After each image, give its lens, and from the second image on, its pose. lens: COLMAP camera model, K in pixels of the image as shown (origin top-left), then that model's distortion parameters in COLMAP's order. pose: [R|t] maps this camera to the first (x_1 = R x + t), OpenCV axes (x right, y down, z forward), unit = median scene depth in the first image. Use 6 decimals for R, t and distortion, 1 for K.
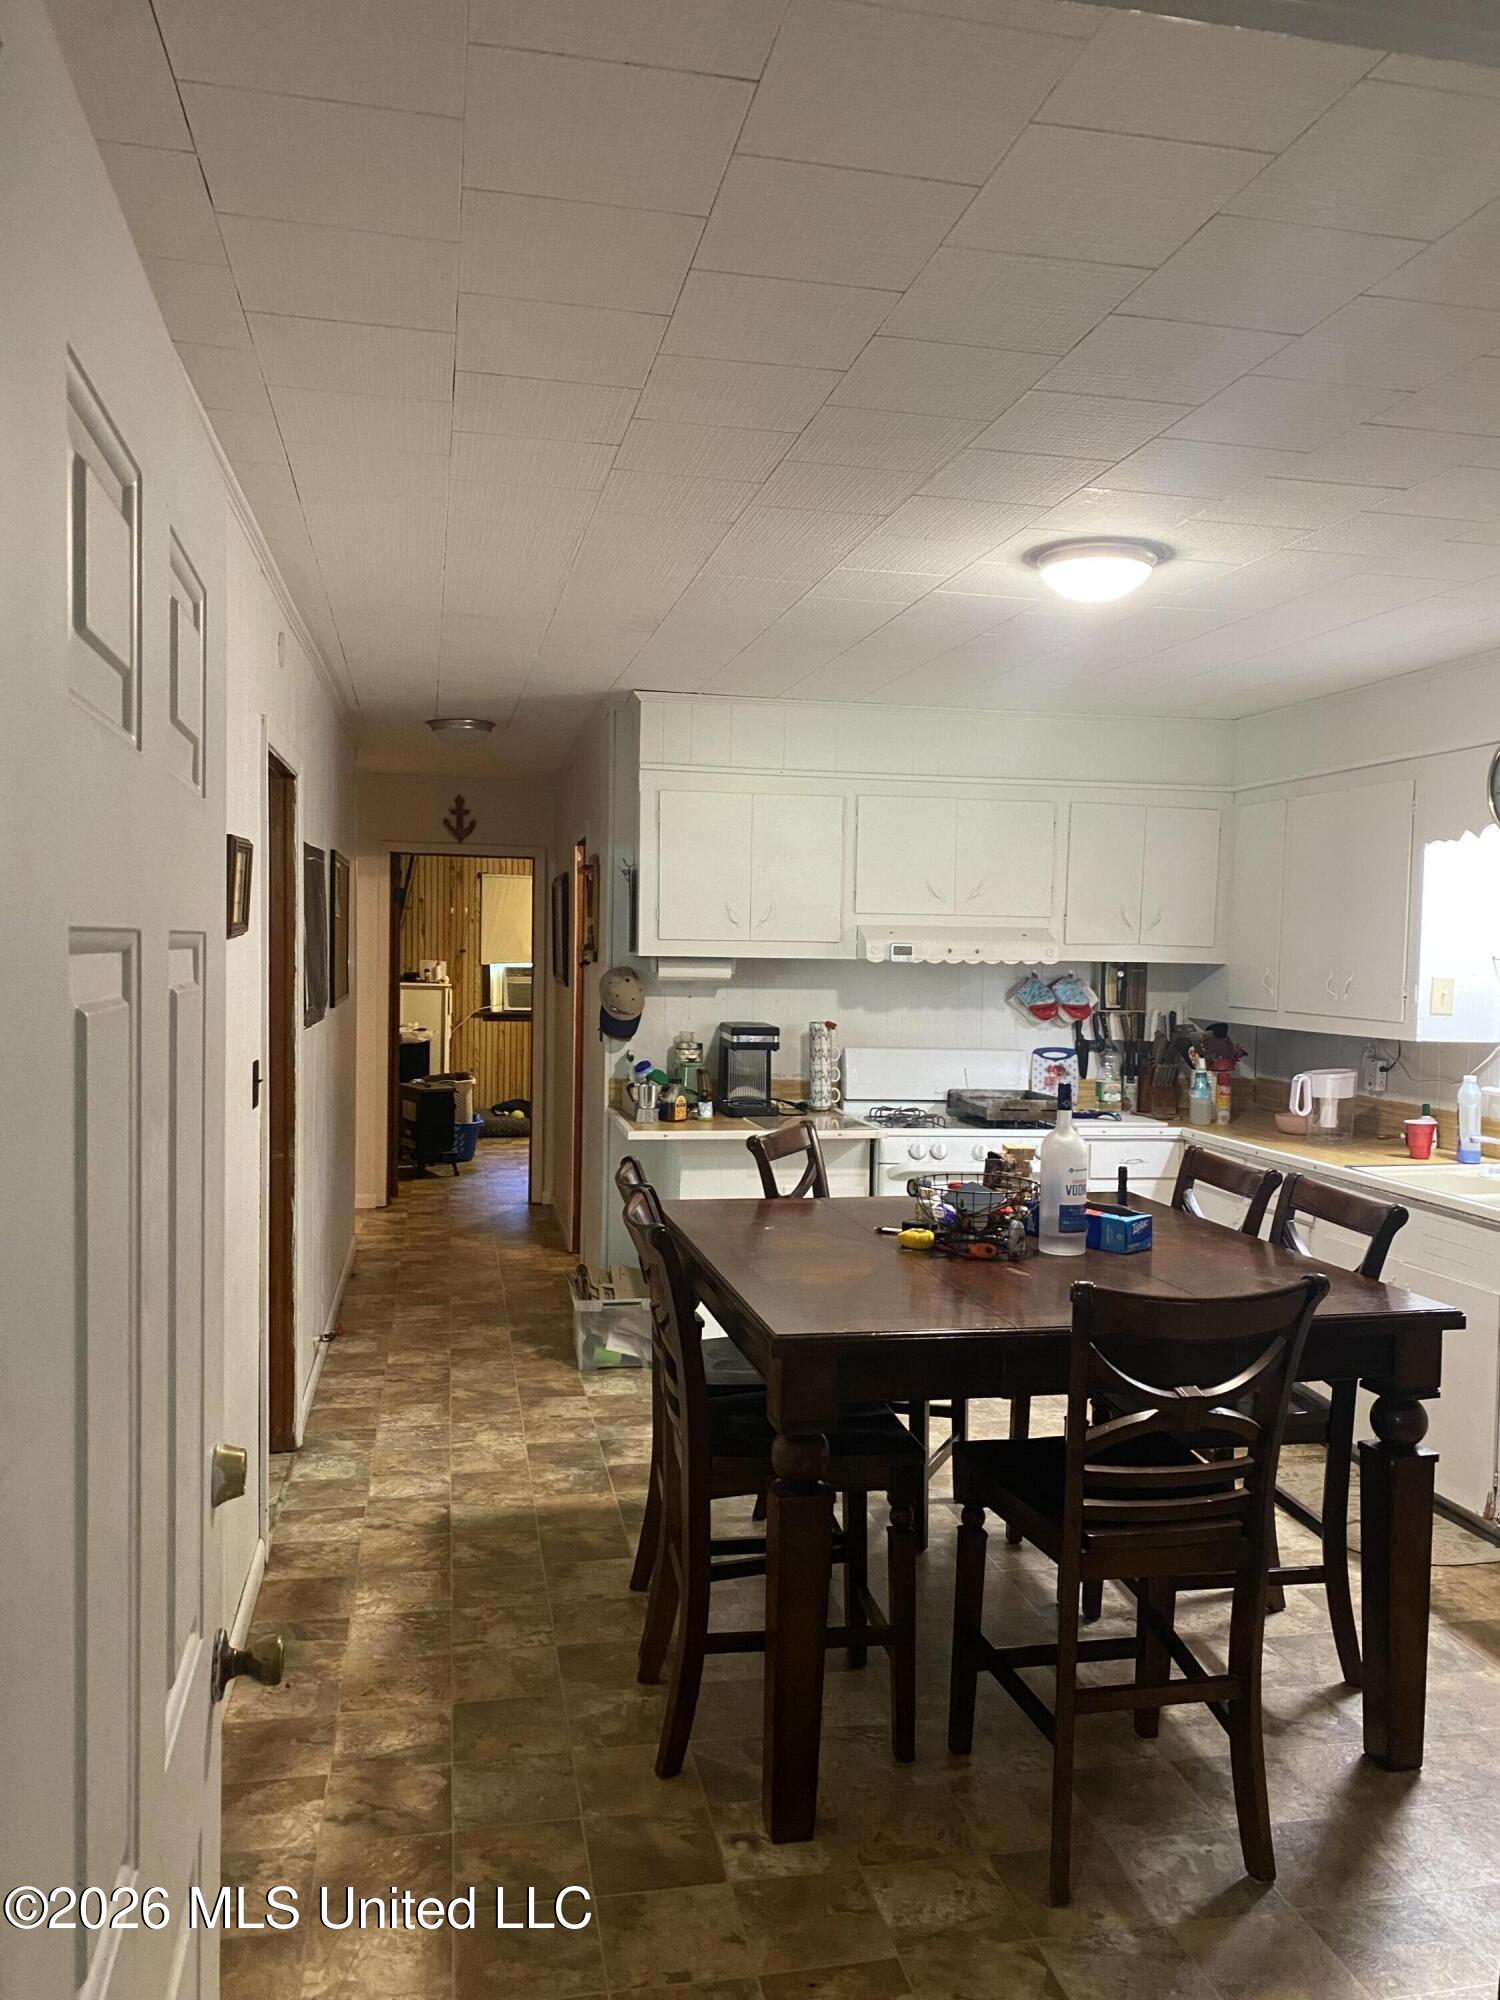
lens RADIAL K [[1541.3, 0, 756.7], [0, 1541.3, 1010.4], [0, 0, 1]] dist [0.051645, -0.040187]
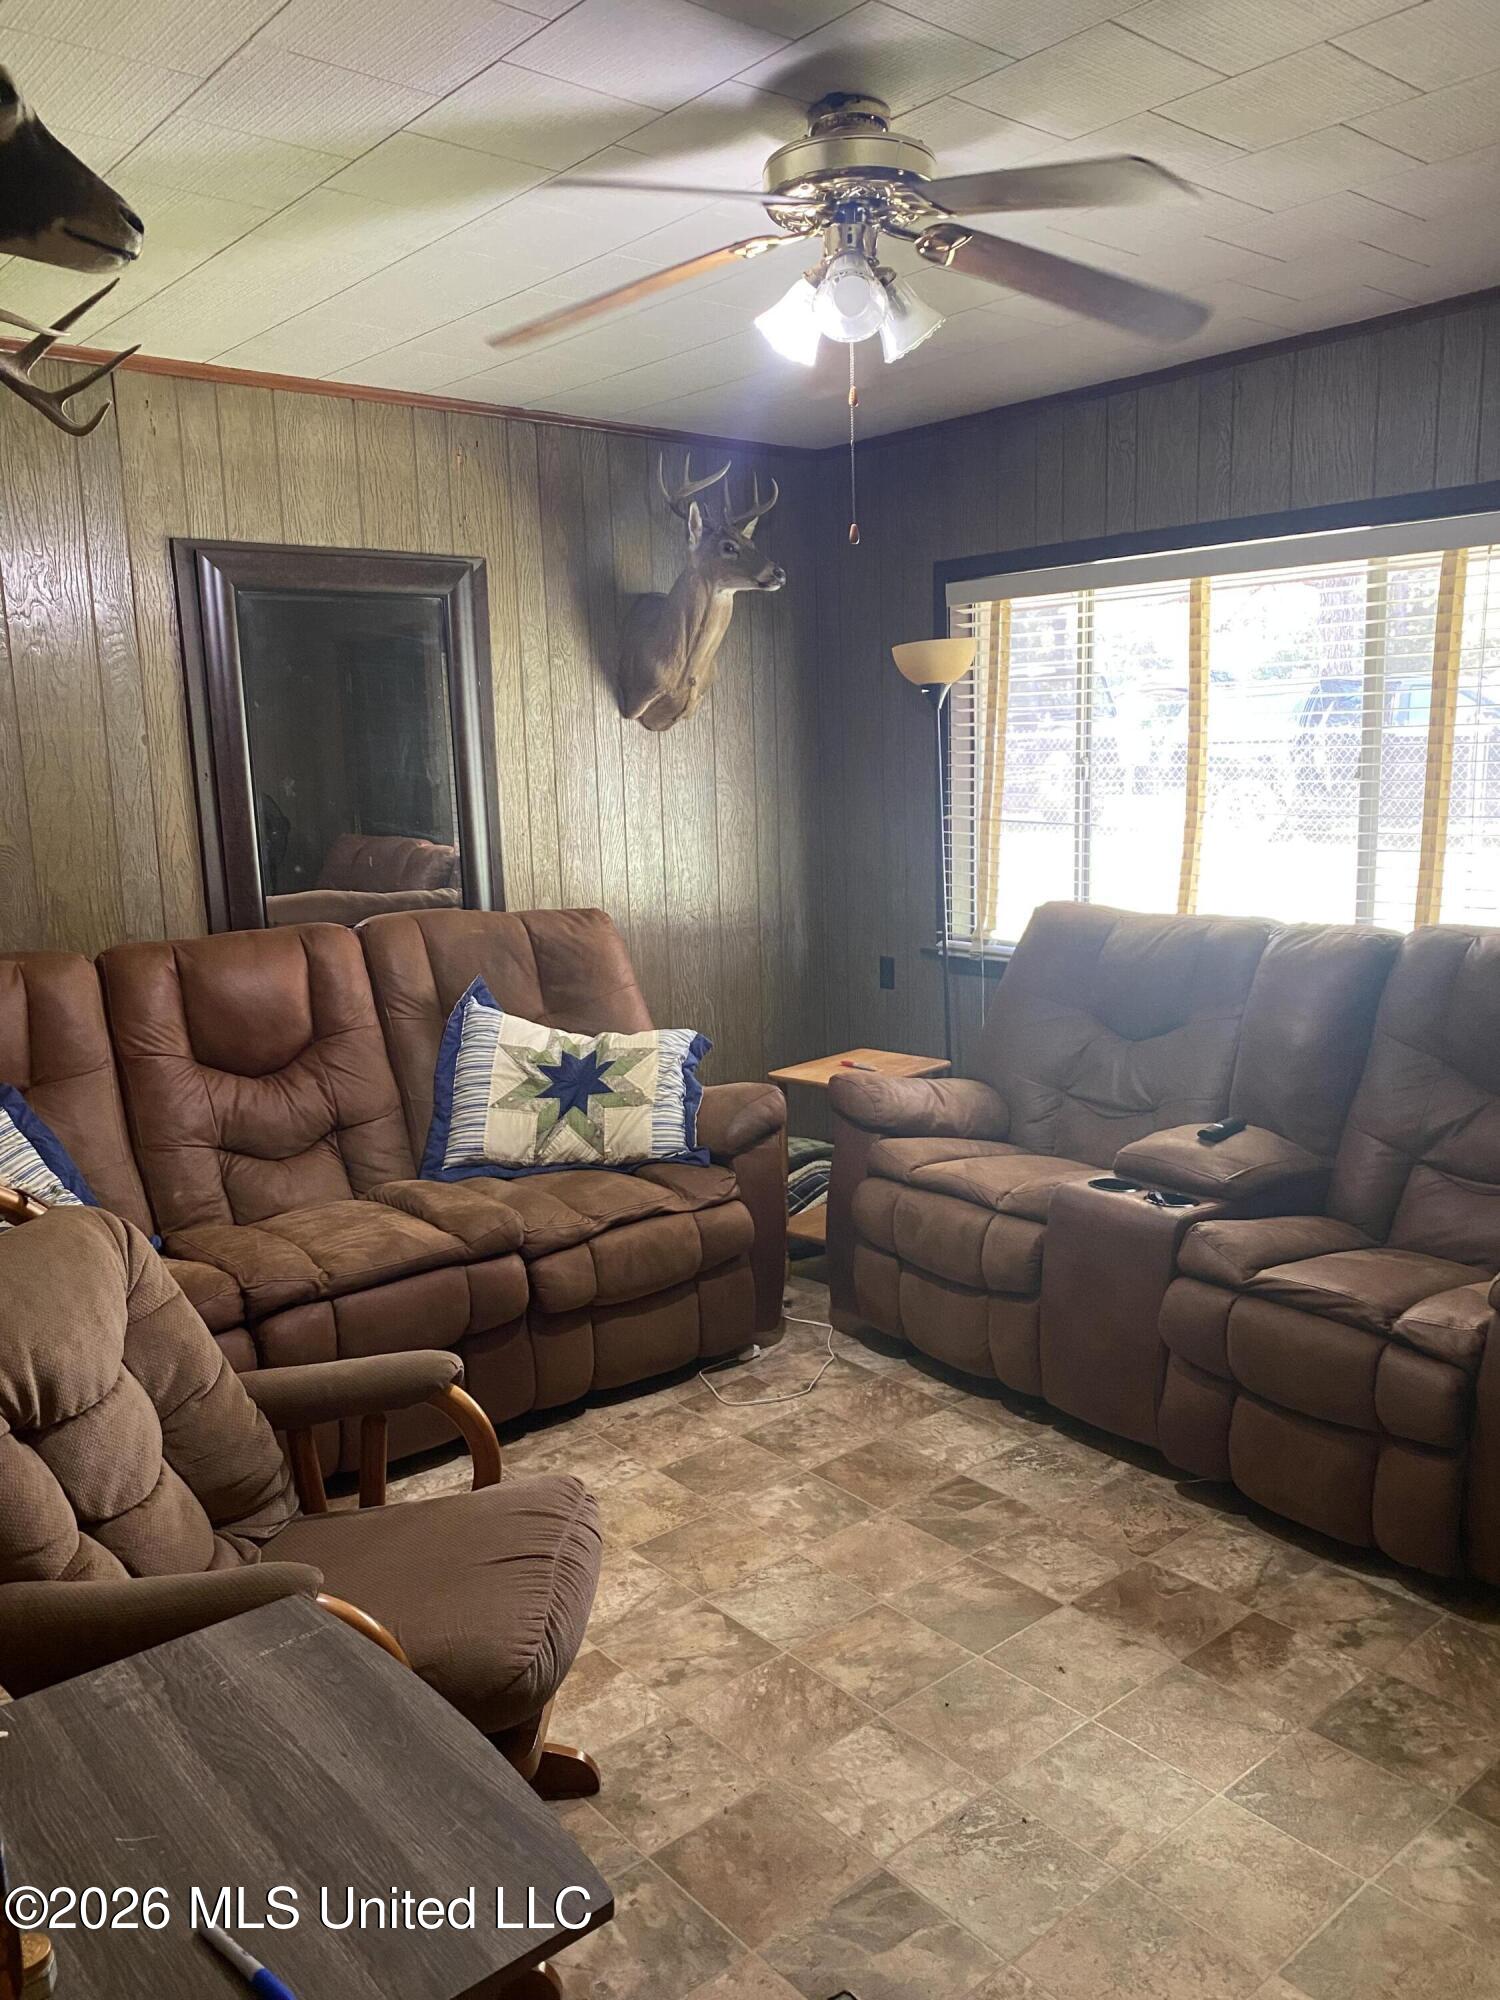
lens RADIAL K [[1532.9, 0, 756.4], [0, 1532.9, 1004.7], [0, 0, 1]] dist [0.132206, -0.235884]
pose [[0.874834, -0.125719, 0.467824, -0.432871], [0.068645, 0.988164, 0.137183, -0.011804], [-0.479534, -0.087898, 0.873110, 0.434642]]
